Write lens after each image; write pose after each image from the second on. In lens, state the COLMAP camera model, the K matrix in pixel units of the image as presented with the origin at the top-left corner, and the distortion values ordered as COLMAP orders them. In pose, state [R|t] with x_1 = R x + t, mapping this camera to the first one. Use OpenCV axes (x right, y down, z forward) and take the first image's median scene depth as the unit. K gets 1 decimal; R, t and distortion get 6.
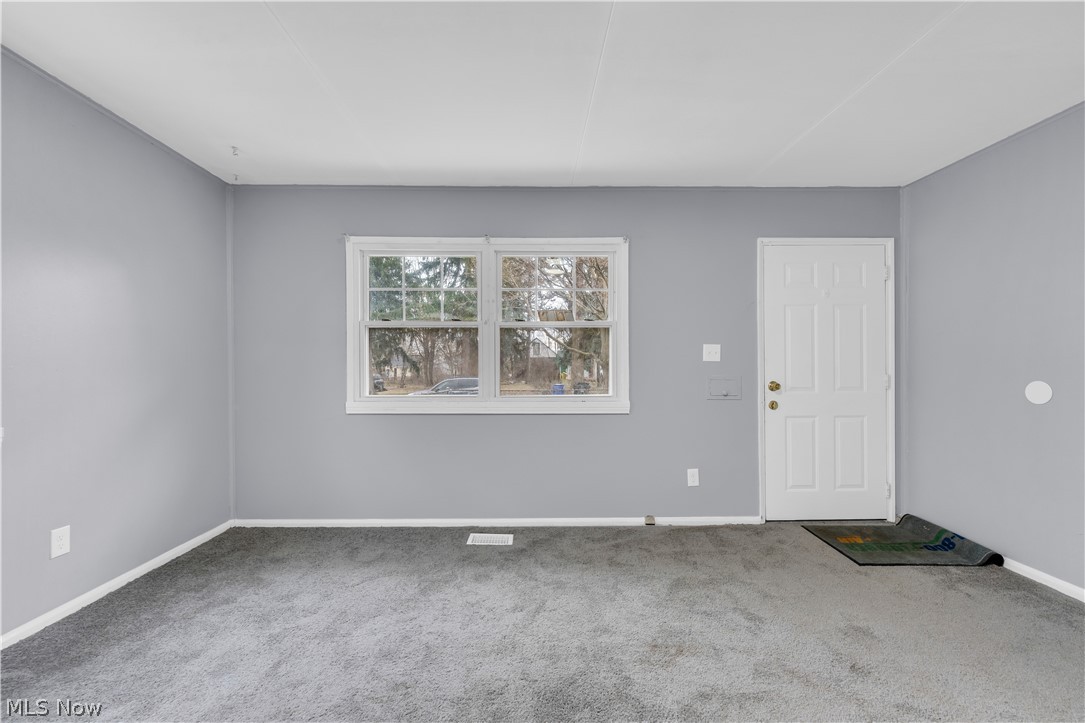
lens RADIAL K [[435.5, 0, 536.4], [0, 435.5, 369.1], [0, 0, 1]] dist [0.000997, 0.000063]
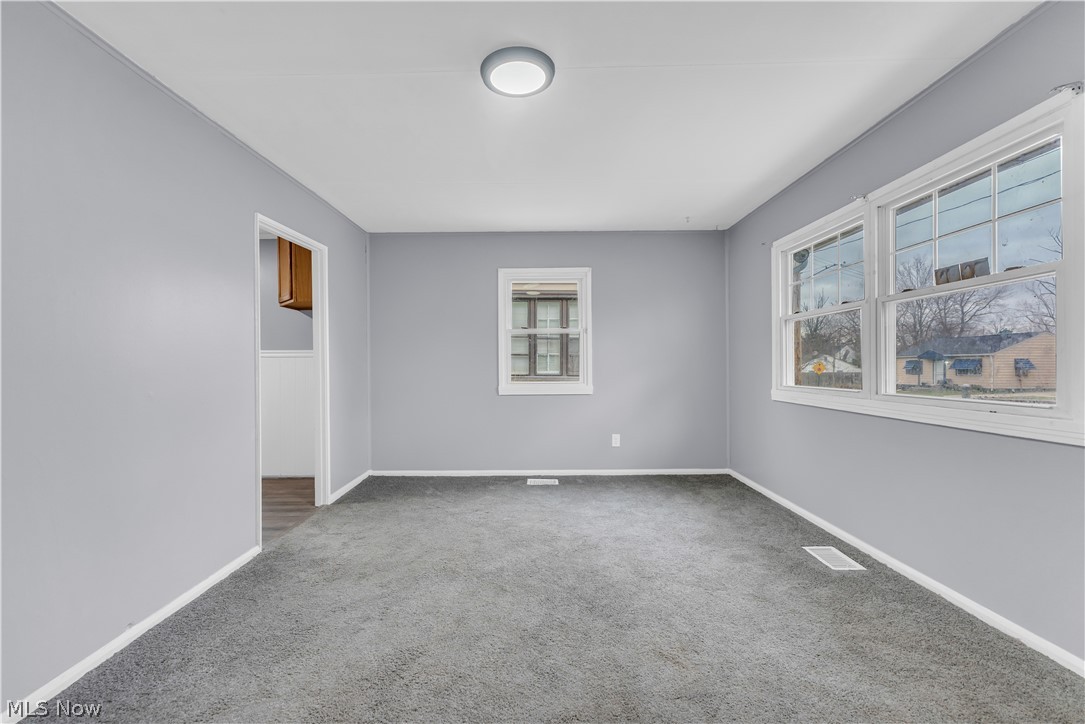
lens RADIAL K [[435.5, 0, 536.4], [0, 435.5, 369.6], [0, 0, 1]] dist [0.000997, 0.000063]
pose [[-0.022448, 0.008381, -0.999713, 0.803991], [0.008518, 0.999930, 0.008192, 0.008735], [0.999712, -0.008331, -0.022518, 0.463070]]
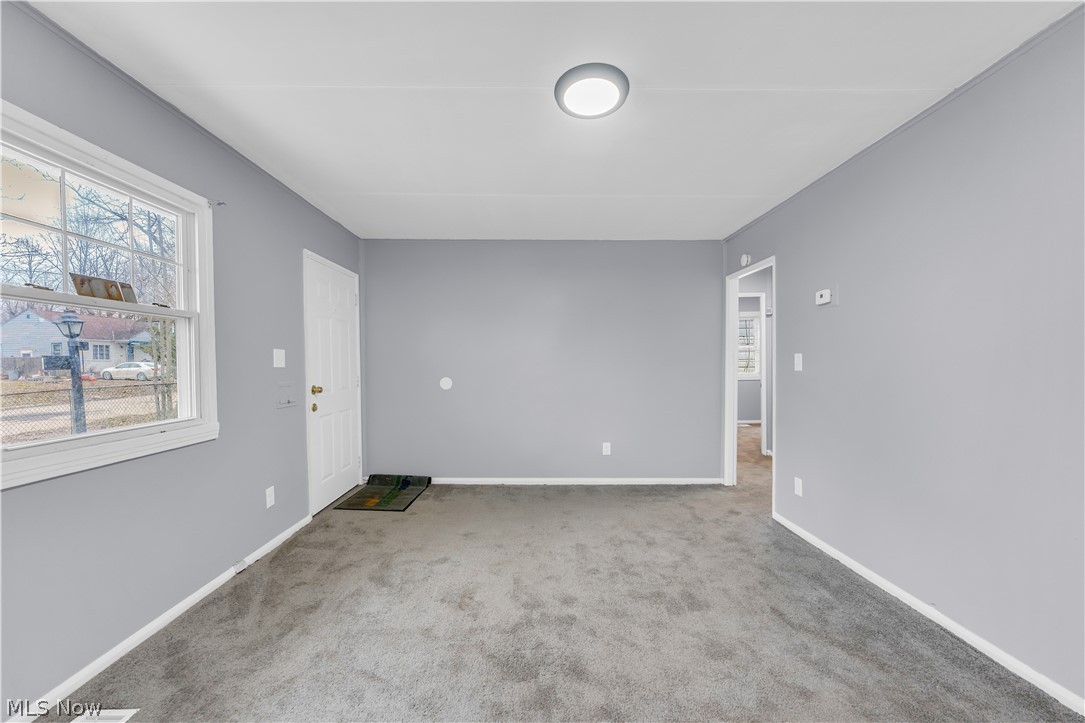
lens RADIAL K [[435.5, 0, 536.4], [0, 435.5, 369.1], [0, 0, 1]] dist [0.000997, 0.000063]
pose [[0.005397, -0.014532, 0.999880, -0.607384], [0.006561, 0.999873, 0.014497, -0.027822], [-0.999964, 0.006482, 0.005492, 0.507788]]
